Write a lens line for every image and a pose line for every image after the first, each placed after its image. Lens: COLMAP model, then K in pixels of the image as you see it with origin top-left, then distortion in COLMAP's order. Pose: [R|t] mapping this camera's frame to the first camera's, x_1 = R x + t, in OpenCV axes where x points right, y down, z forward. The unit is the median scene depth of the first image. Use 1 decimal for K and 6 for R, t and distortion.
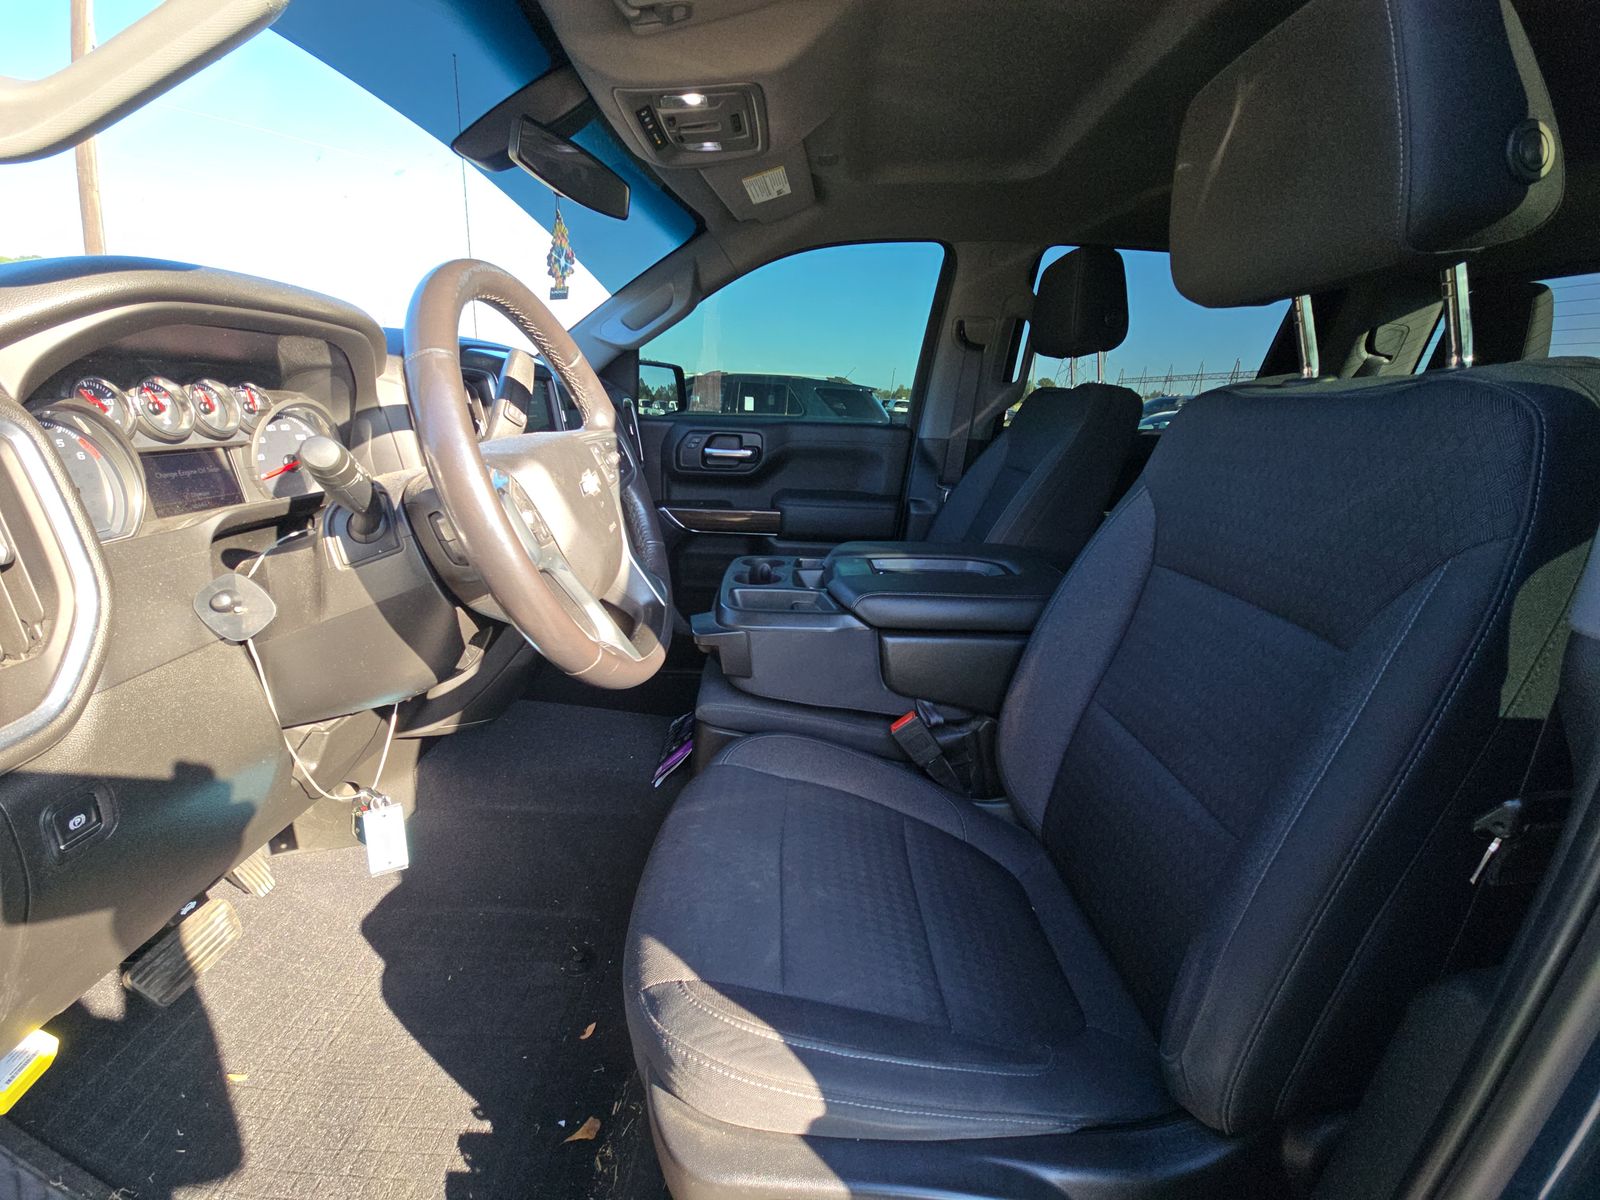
lens RADIAL K [[646.7, 0, 799.0], [0, 646.7, 590.9], [0, 0, 1]] dist [0.000065, -0.000119]
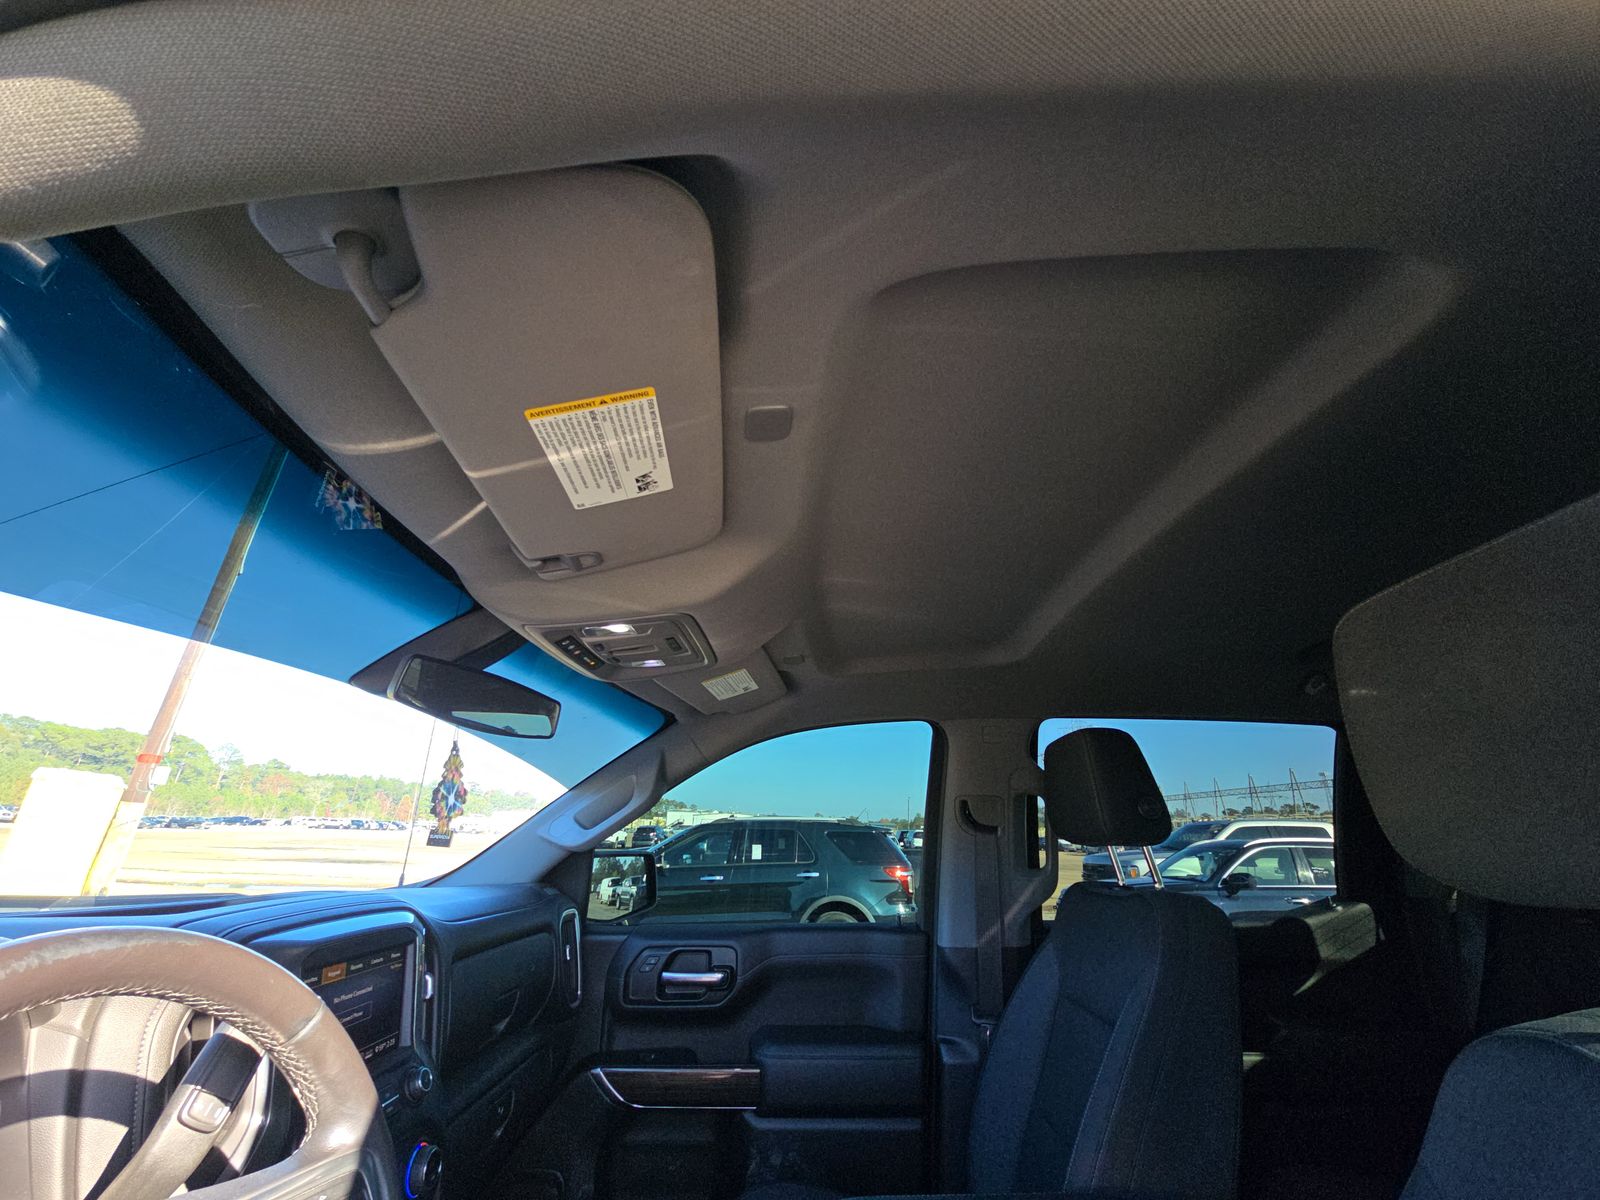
lens RADIAL K [[646.7, 0, 799.0], [0, 646.7, 590.9], [0, 0, 1]] dist [0.000065, -0.000119]
pose [[0.998948, -0.045161, -0.008011, 0.046728], [0.031202, 0.797141, -0.602986, -0.119058], [0.033618, 0.602102, 0.797711, 0.121895]]
